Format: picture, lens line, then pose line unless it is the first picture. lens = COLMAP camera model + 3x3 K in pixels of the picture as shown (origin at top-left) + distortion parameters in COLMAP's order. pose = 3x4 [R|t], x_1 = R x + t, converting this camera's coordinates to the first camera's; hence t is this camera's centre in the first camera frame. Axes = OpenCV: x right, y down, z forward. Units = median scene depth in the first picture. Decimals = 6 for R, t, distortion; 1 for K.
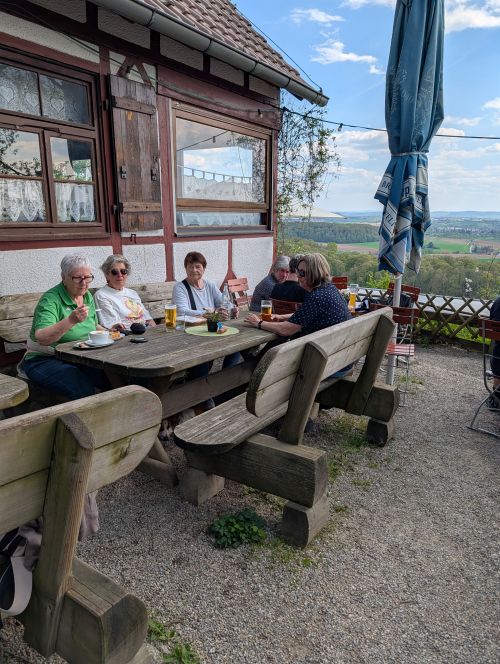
lens RADIAL K [[467.5, 0, 250.0], [0, 467.5, 332.0], [0, 0, 1]] dist [0.001522, 0.001143]
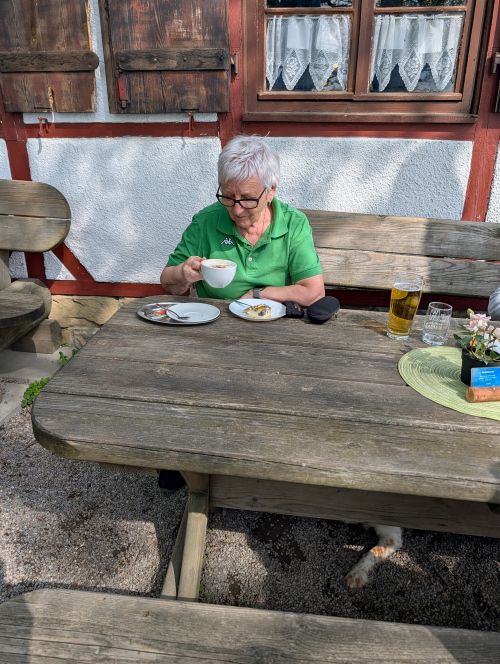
lens RADIAL K [[467.5, 0, 250.0], [0, 467.5, 332.0], [0, 0, 1]] dist [0.001522, 0.001143]
pose [[0.422417, 0.415951, -0.805325, 0.143020], [-0.219354, 0.908988, 0.354435, -0.139209], [0.879459, 0.026932, 0.475213, 0.615515]]
